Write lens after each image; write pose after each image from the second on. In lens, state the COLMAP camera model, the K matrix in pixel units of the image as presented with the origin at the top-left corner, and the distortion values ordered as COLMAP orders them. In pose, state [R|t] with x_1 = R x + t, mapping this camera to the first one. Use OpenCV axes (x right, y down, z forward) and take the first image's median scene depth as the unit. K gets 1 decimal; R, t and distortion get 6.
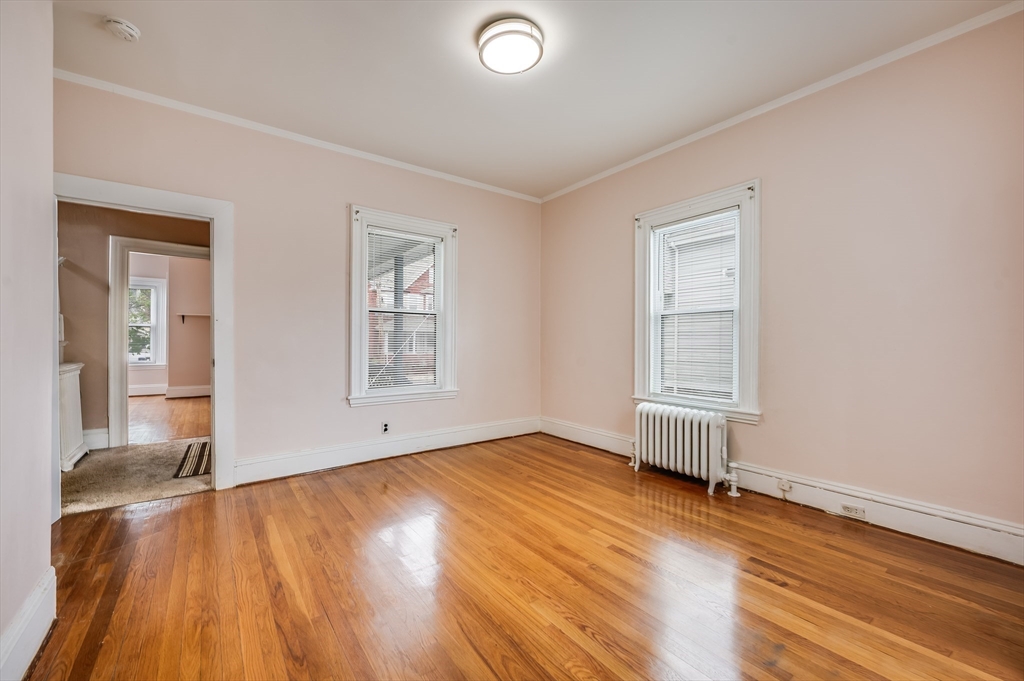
lens RADIAL K [[412.9, 0, 511.6], [0, 412.9, 341.7], [0, 0, 1]] dist [0.000235, 0.000198]
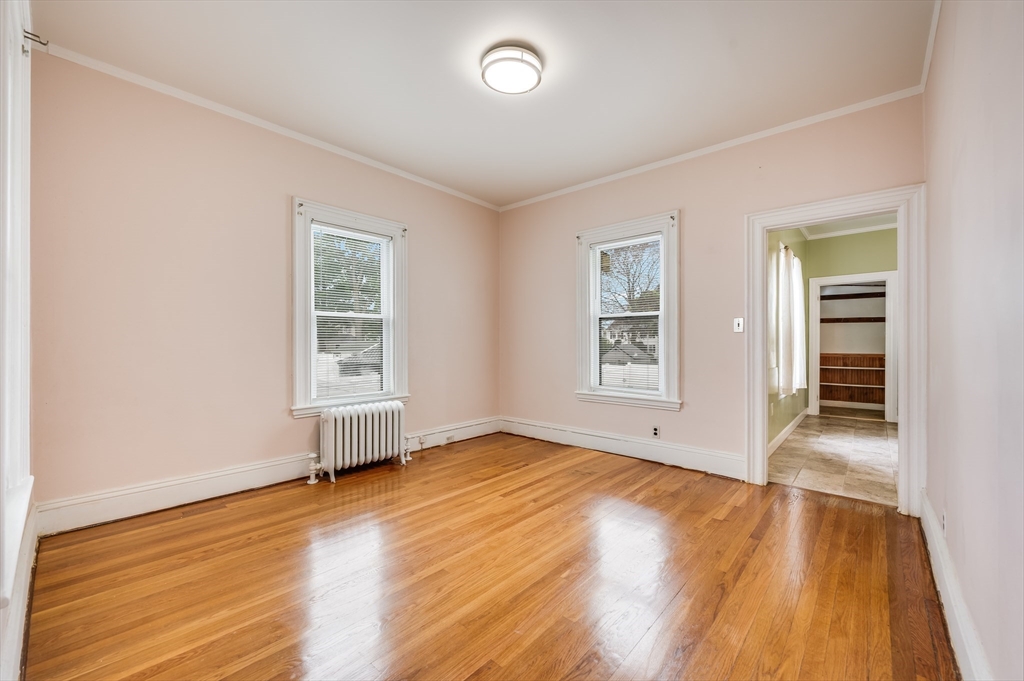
lens RADIAL K [[408.7, 0, 508.7], [0, 408.7, 344.8], [0, 0, 1]] dist [-0.000354, 0.000155]
pose [[-0.199820, -0.005990, 0.979814, -0.942506], [-0.000029, 0.999981, 0.006108, -0.005304], [-0.979833, 0.001192, -0.199817, 1.099926]]
